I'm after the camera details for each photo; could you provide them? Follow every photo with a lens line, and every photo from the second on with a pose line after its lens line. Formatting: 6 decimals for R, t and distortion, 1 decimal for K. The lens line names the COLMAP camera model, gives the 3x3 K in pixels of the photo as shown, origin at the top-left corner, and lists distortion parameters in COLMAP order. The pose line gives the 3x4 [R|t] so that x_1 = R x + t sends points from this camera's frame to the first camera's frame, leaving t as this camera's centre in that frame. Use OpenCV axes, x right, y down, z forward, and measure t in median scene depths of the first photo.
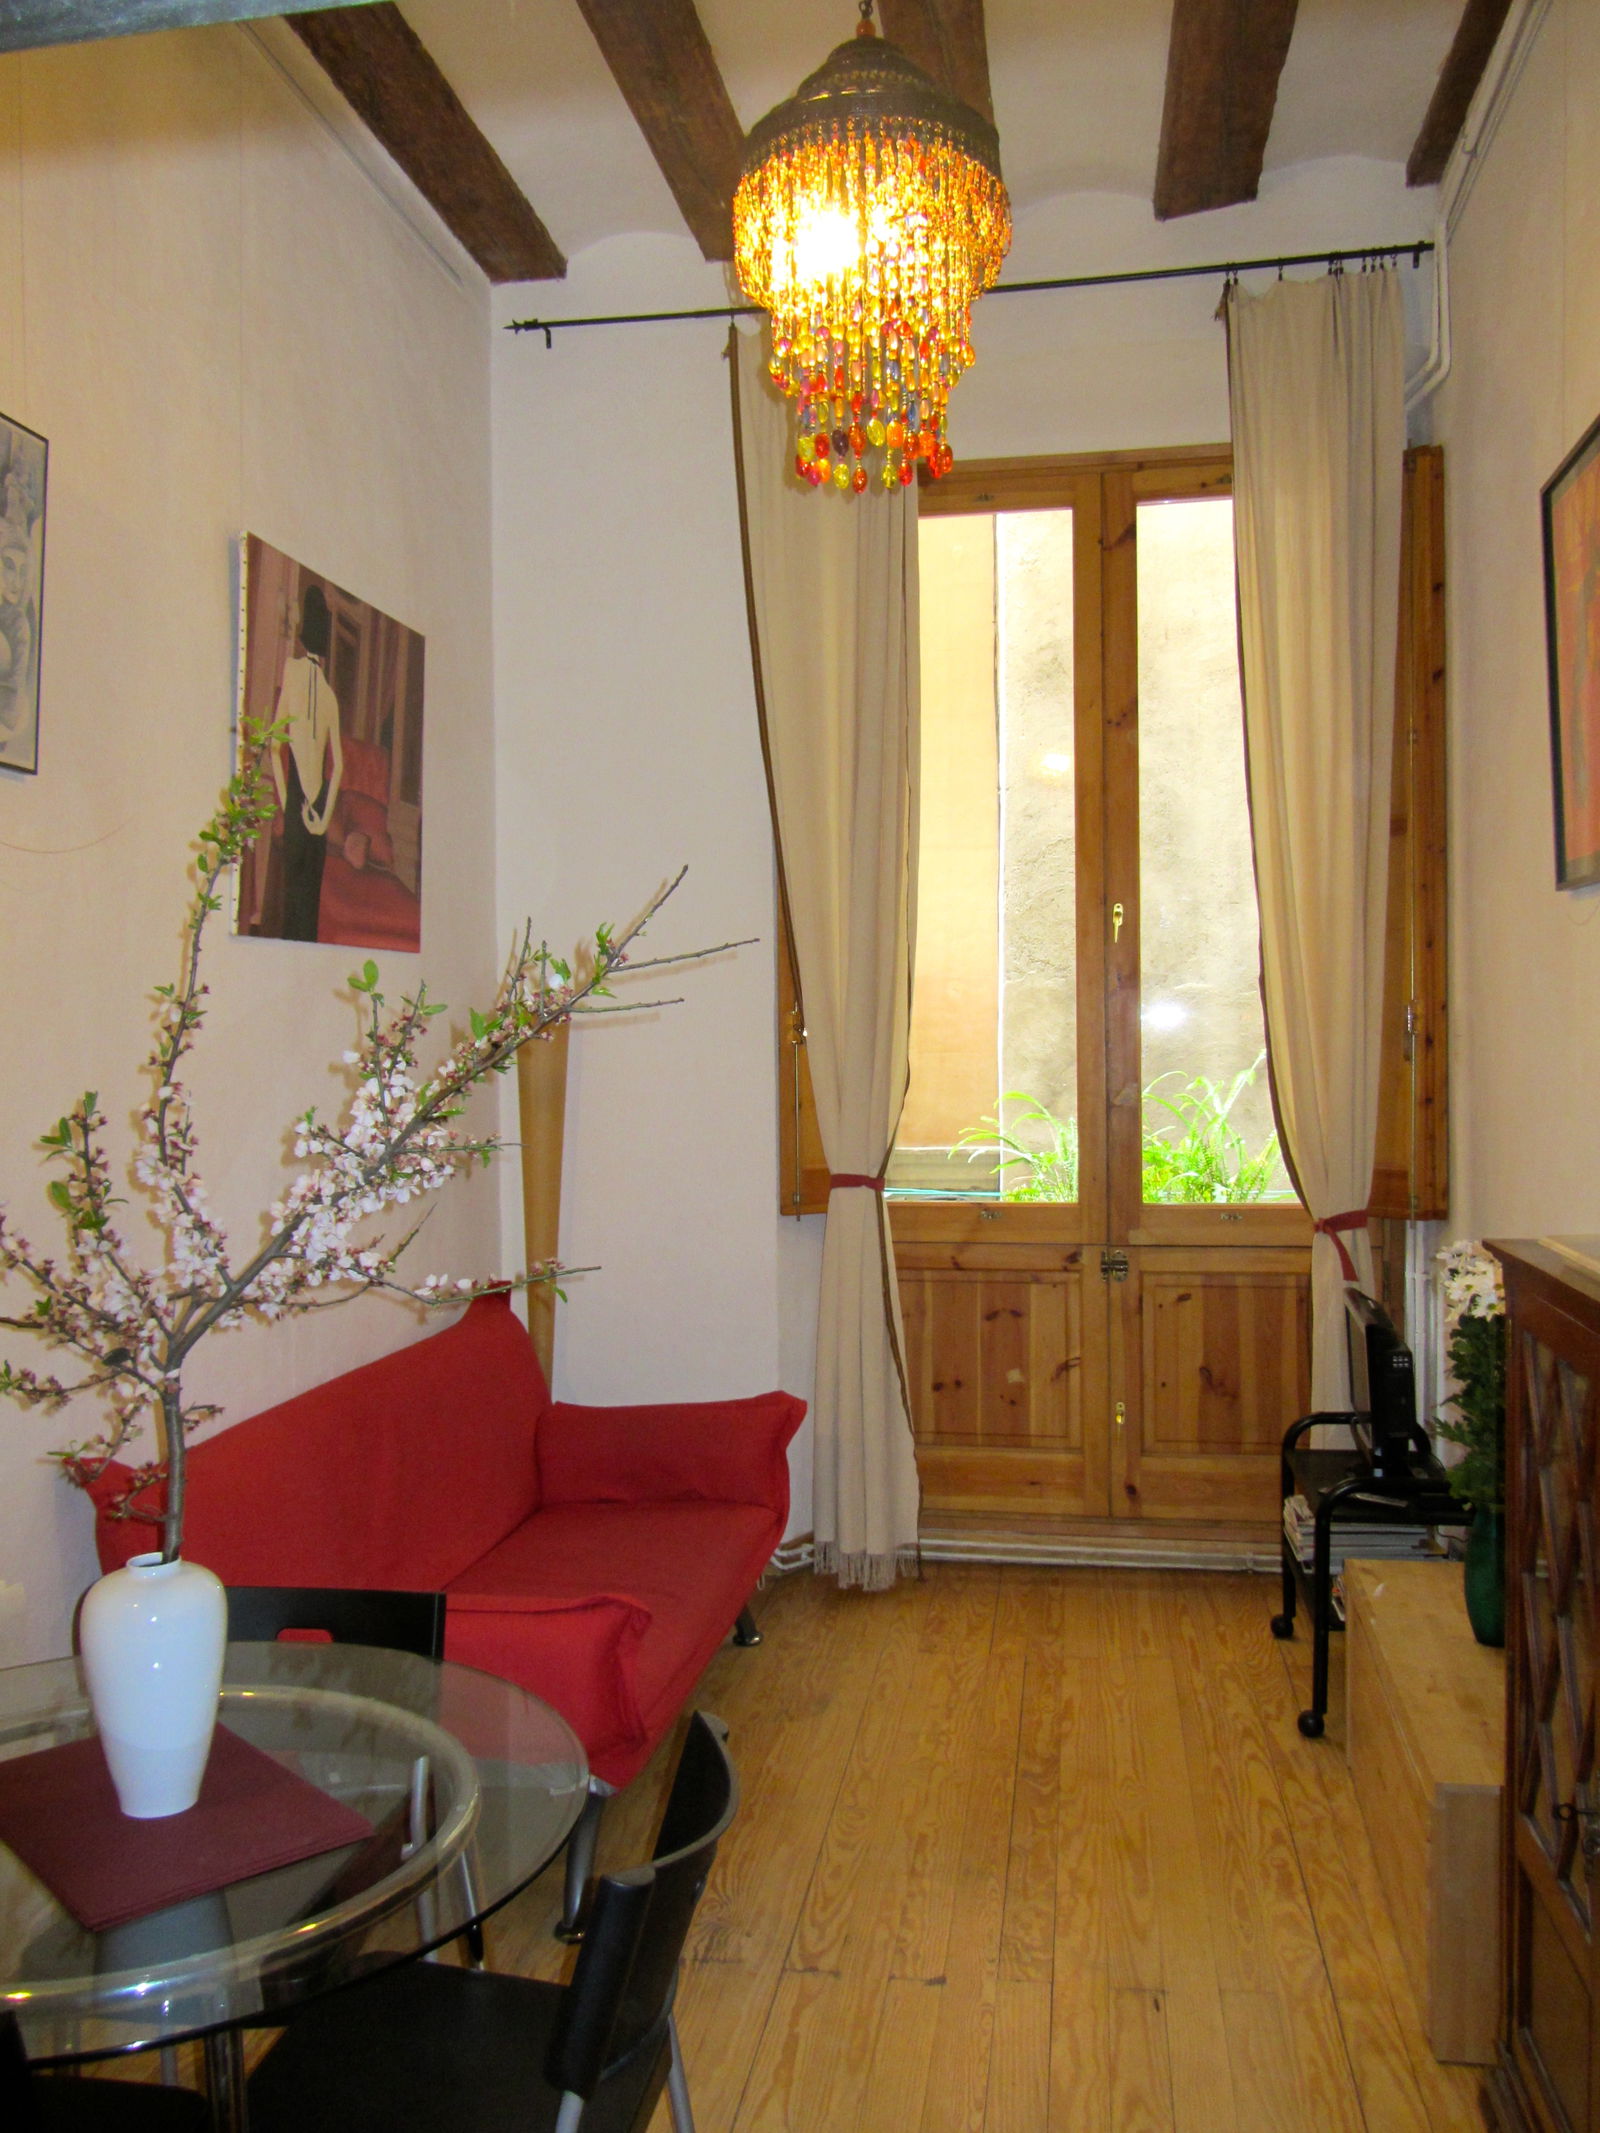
lens RADIAL K [[1774.1, 0, 800.0], [0, 1774.1, 1066.5], [0, 0, 1]] dist [-0.025302, 0.014378]
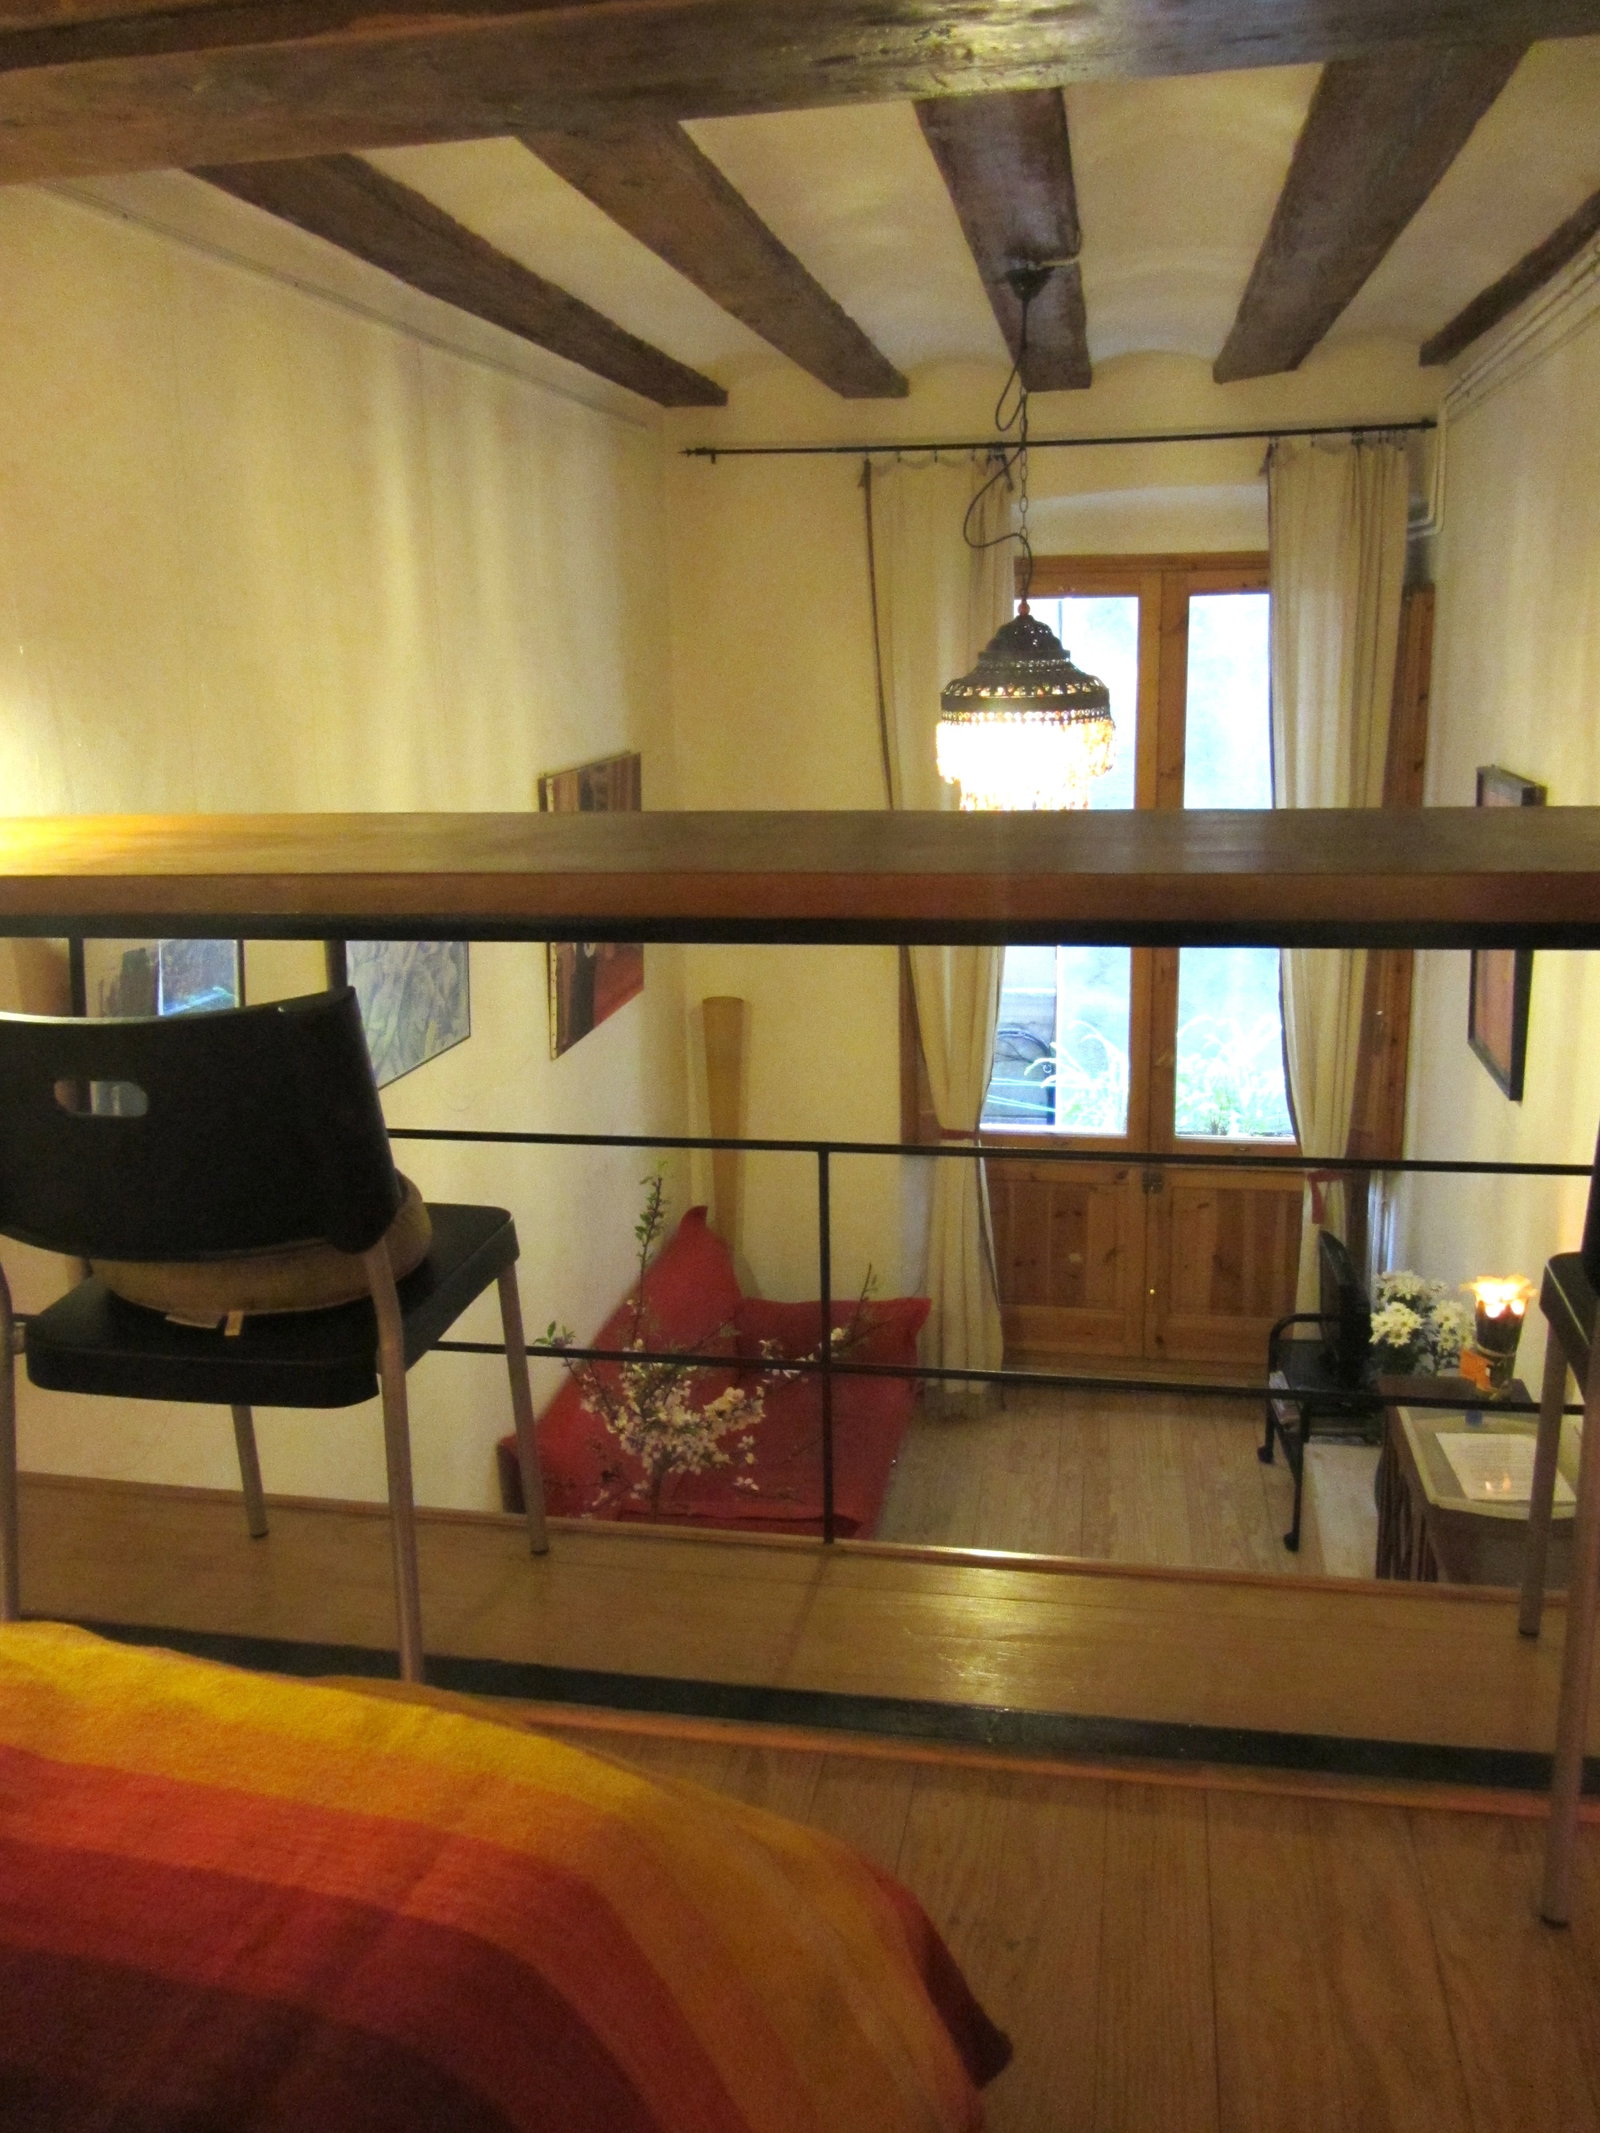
lens RADIAL K [[1774.1, 0, 800.0], [0, 1774.1, 1066.5], [0, 0, 1]] dist [-0.025302, 0.014378]
pose [[0.999876, -0.009121, -0.012805, -0.076909], [0.011712, 0.975496, 0.219704, -0.293078], [0.010487, -0.219827, 0.975482, -0.314139]]
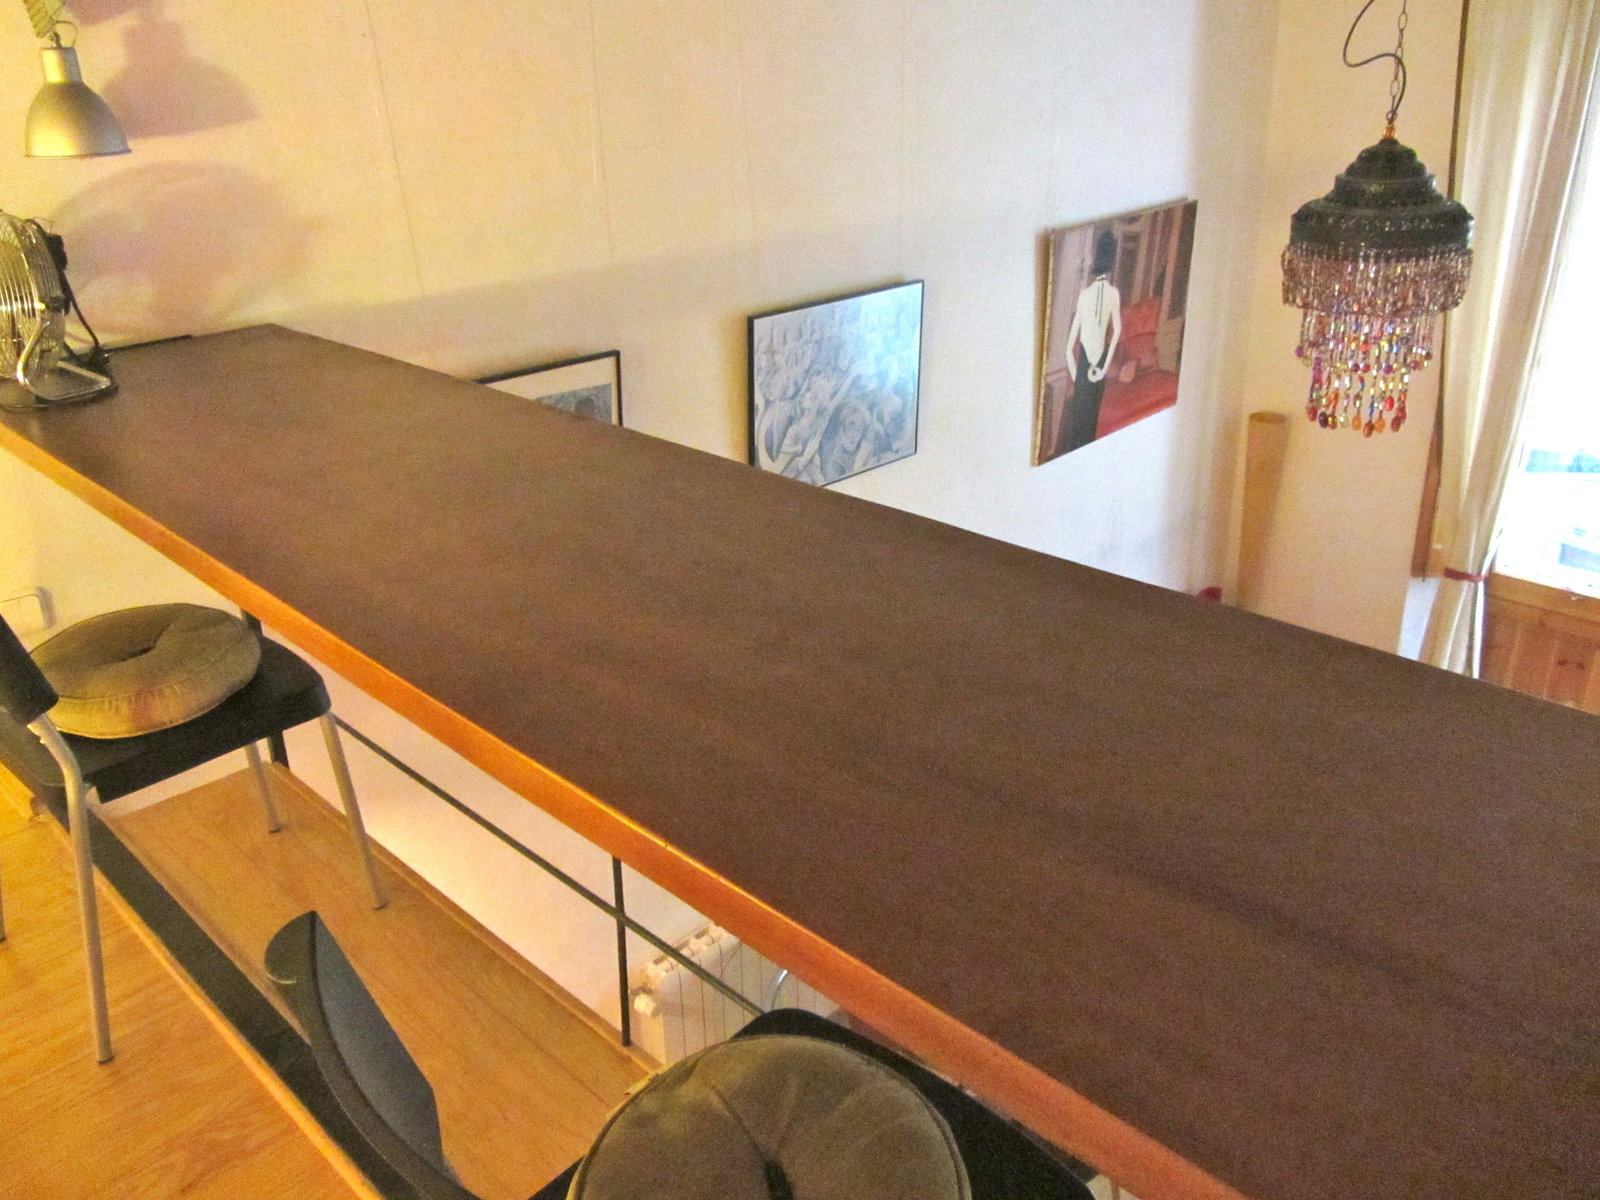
lens RADIAL K [[1330.8, 0, 800.0], [0, 1330.8, 600.0], [0, 0, 1]] dist [-0.025302, 0.014378]
pose [[0.826573, 0.206971, -0.523393, 0.159907], [0.018031, 0.919717, 0.392169, -0.364580], [0.562541, -0.333593, 0.756481, -0.142135]]
